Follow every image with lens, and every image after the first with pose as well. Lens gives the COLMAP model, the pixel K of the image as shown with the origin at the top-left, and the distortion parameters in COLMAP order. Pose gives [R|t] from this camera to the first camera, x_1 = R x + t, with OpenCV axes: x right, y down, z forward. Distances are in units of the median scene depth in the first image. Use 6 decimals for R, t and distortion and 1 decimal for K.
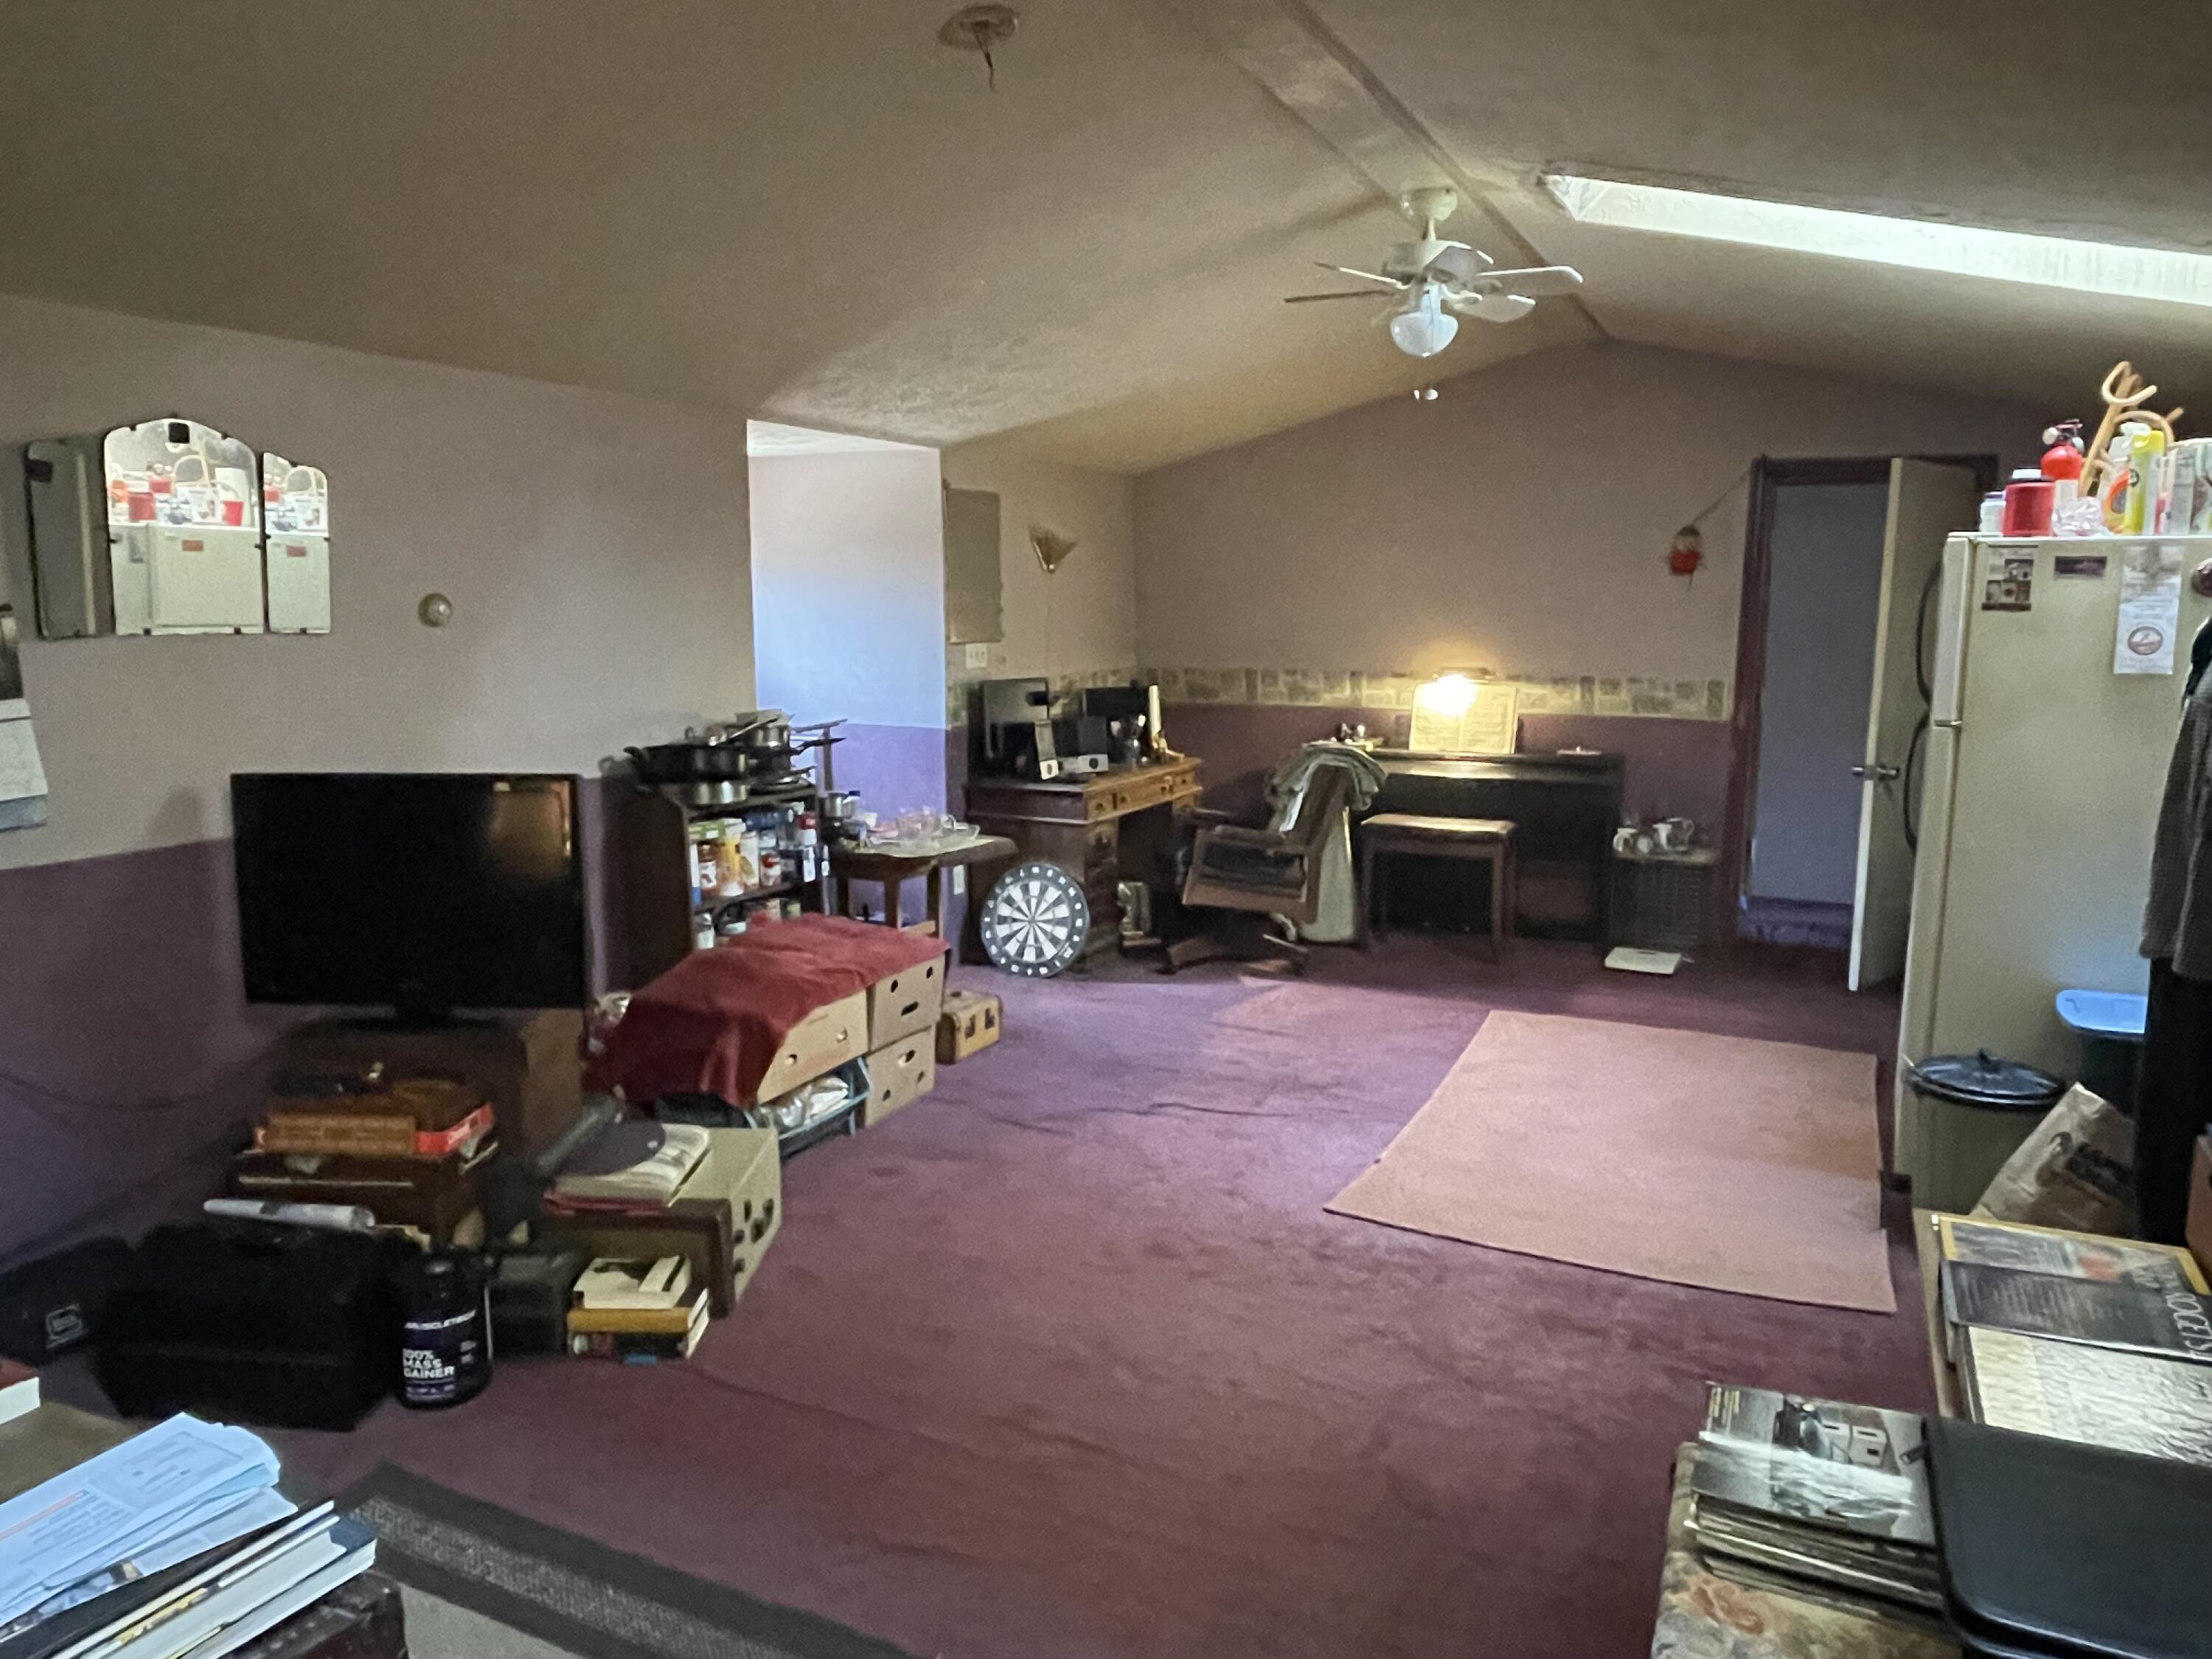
lens RADIAL K [[1493.2, 0, 1105.7], [0, 1493.2, 824.4], [0, 0, 1]] dist [0.001482, 0.000373]
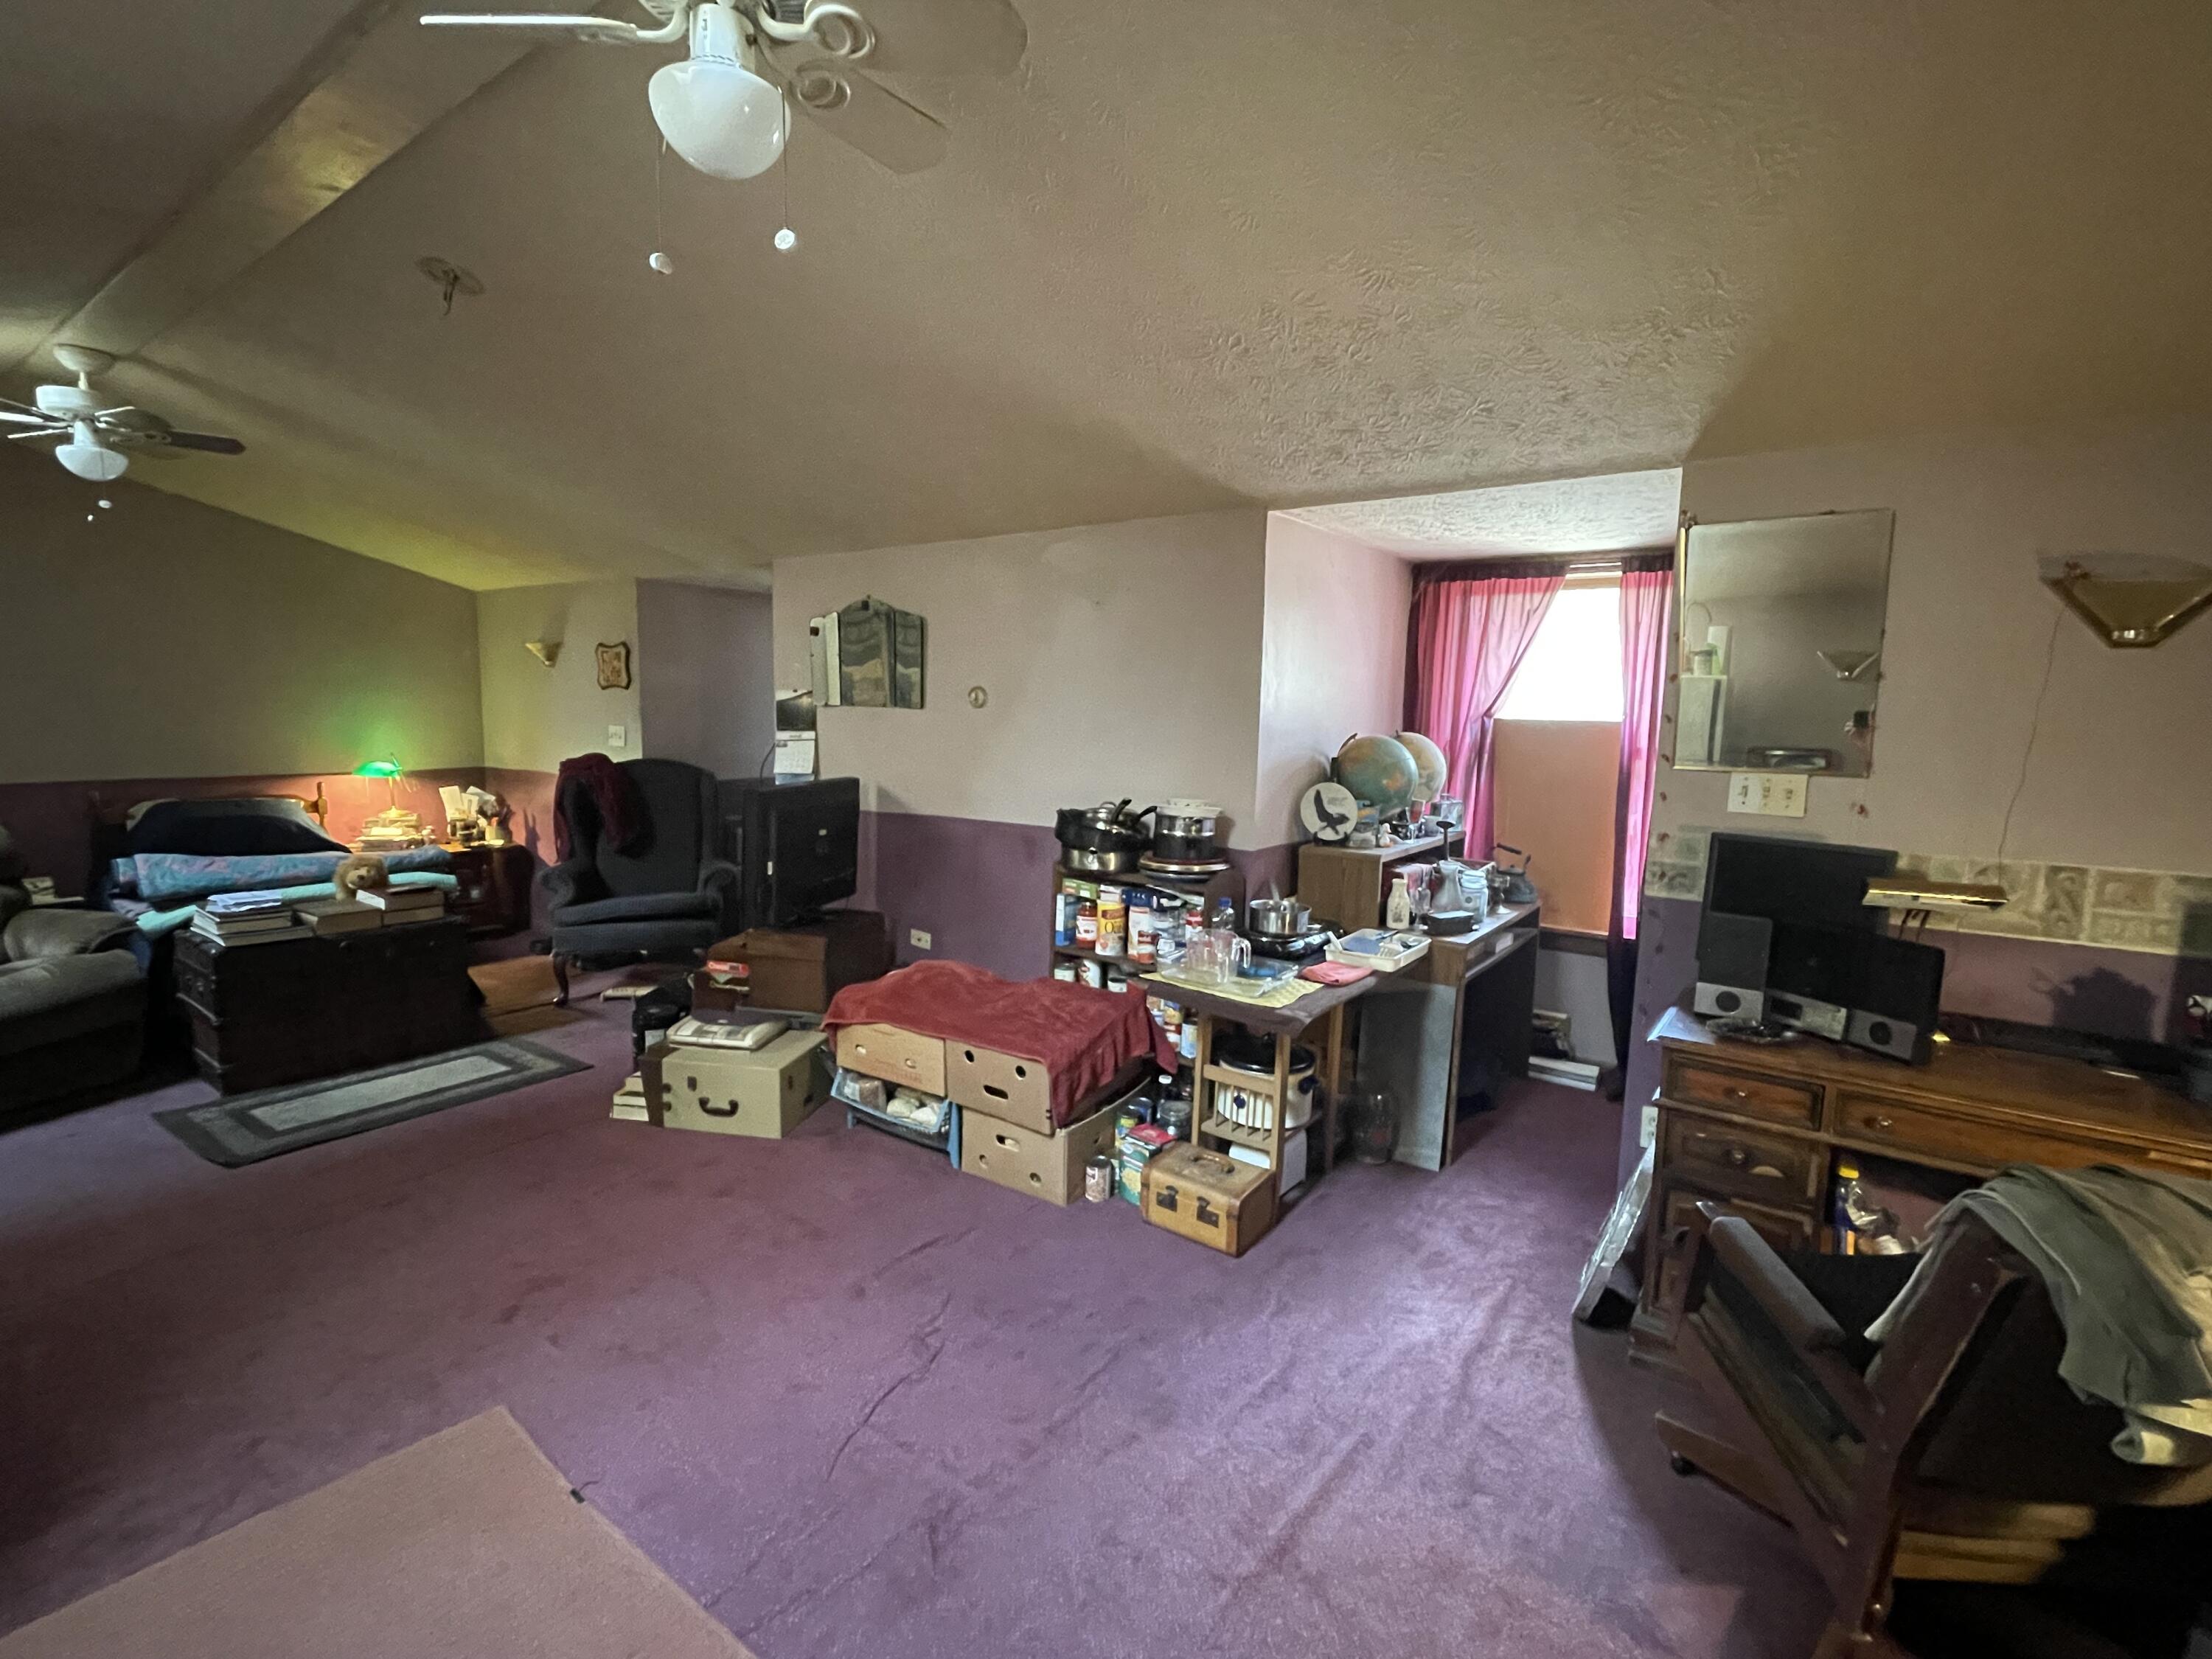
lens RADIAL K [[1023.3, 0, 1106.1], [0, 1023.3, 828.0], [0, 0, 1]] dist [-0.000096, -0.000008]
pose [[-0.164719, 0.112655, -0.979886, 0.497164], [-0.167993, 0.975736, 0.140417, -0.154631], [0.971929, 0.187743, -0.141797, 1.107245]]
